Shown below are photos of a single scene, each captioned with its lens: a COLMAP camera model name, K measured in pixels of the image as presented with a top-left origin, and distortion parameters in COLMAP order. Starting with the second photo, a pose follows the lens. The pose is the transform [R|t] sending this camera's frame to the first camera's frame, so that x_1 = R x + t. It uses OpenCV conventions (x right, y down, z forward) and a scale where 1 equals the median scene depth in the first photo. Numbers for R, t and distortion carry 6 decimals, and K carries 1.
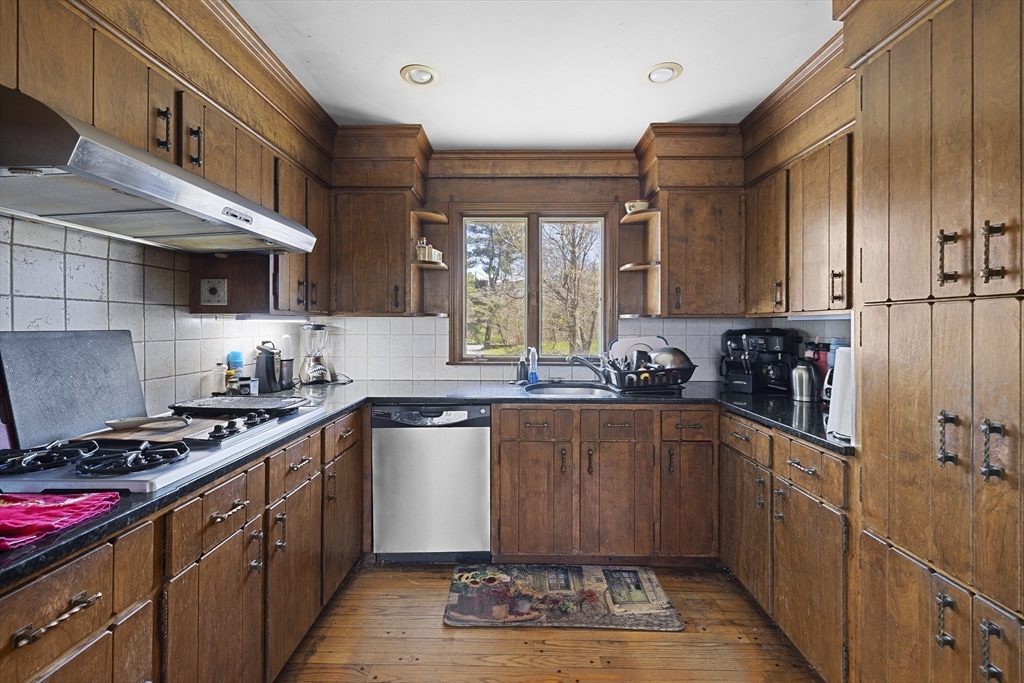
lens RADIAL K [[442.0, 0, 511.0], [0, 442.0, 326.3], [0, 0, 1]] dist [0.000756, 0.000367]
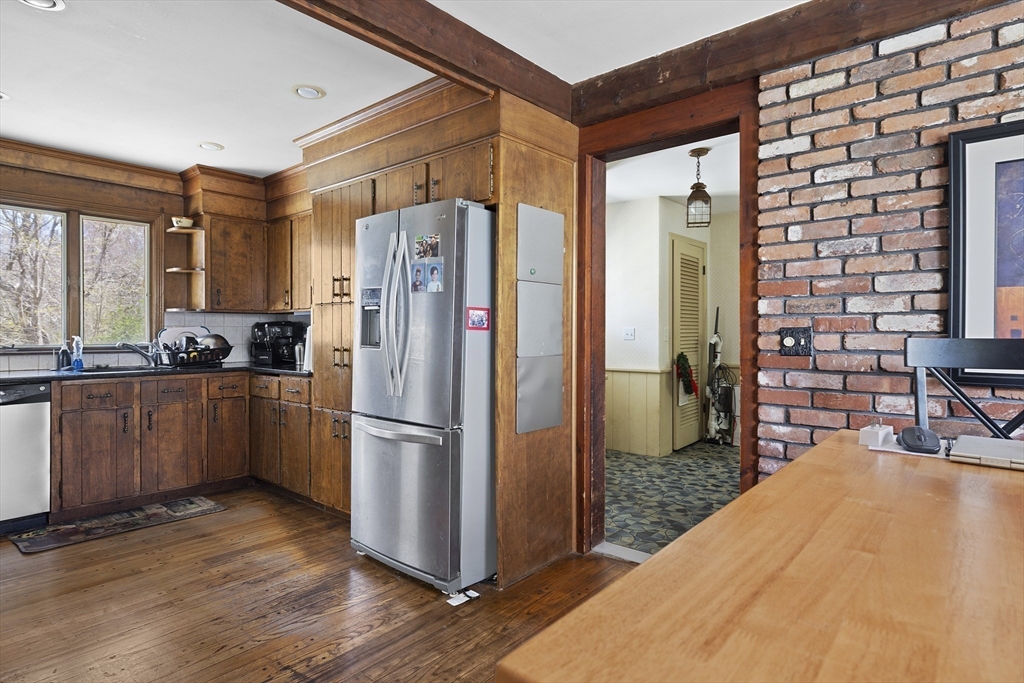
lens RADIAL K [[554.8, 0, 510.0], [0, 554.8, 336.1], [0, 0, 1]] dist [-0.004321, -0.000346]
pose [[0.642950, -0.005826, 0.765886, -0.378314], [0.001744, 0.999980, 0.006143, 0.050268], [-0.765906, -0.002614, 0.642947, -0.837579]]
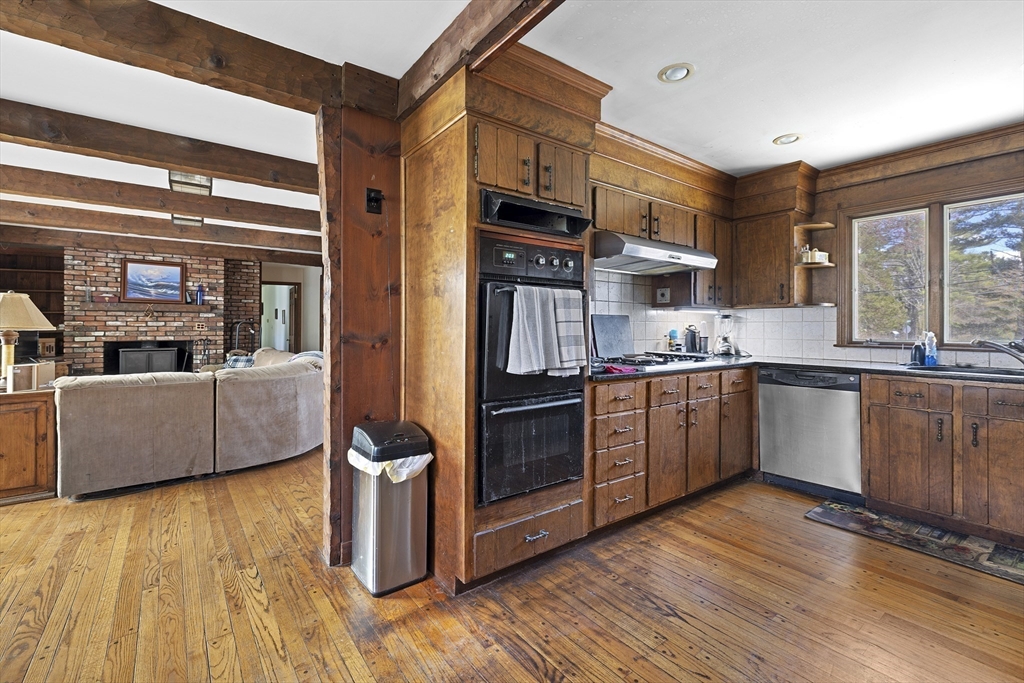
lens RADIAL K [[442.0, 0, 511.0], [0, 442.0, 326.3], [0, 0, 1]] dist [0.000756, 0.000367]
pose [[0.613389, -0.002415, -0.789777, 0.332417], [-0.002725, 0.999983, -0.005174, 0.052252], [0.789776, 0.005326, 0.613372, -0.531895]]
